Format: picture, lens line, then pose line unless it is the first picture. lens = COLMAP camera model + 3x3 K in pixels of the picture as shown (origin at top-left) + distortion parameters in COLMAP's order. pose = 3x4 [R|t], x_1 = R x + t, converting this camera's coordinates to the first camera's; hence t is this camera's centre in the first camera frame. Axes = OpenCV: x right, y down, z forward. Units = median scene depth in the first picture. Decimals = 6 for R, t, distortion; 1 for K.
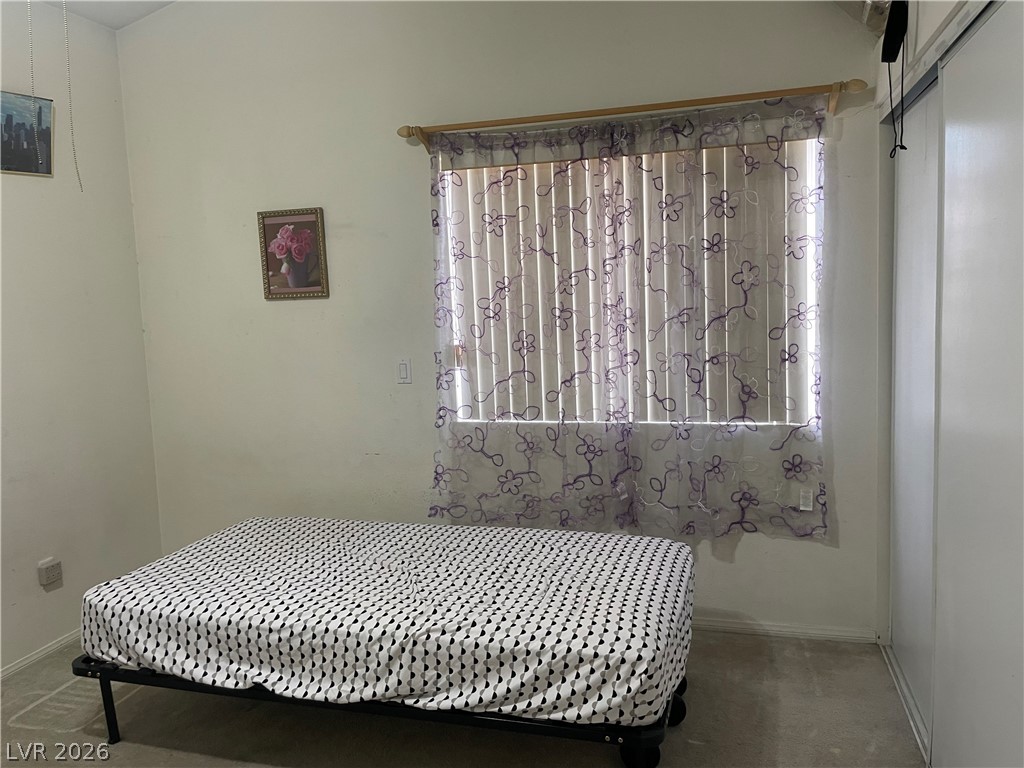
lens RADIAL K [[759.7, 0, 532.6], [0, 759.7, 382.9], [0, 0, 1]] dist [0.066308, -0.150496]
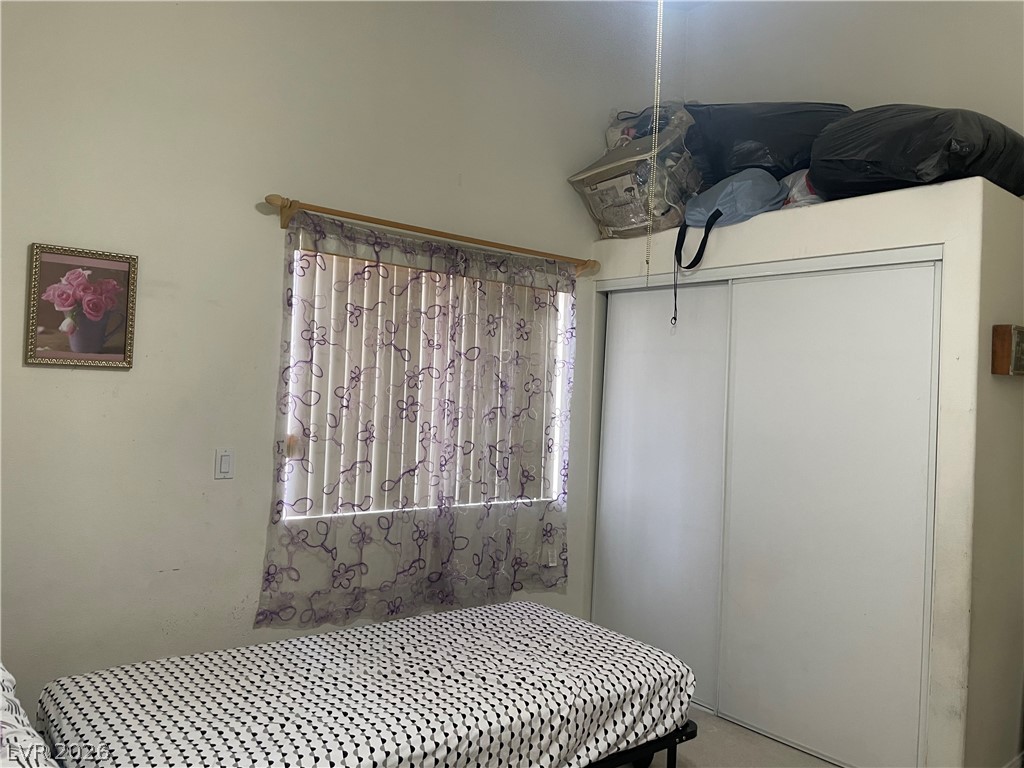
lens RADIAL K [[771.5, 0, 517.2], [0, 771.5, 378.1], [0, 0, 1]] dist [0.084322, -0.134670]
pose [[0.581978, 0.075333, 0.809708, -0.757521], [0.020745, 0.994000, -0.107390, -0.011680], [-0.812940, 0.079296, 0.576924, 0.249684]]
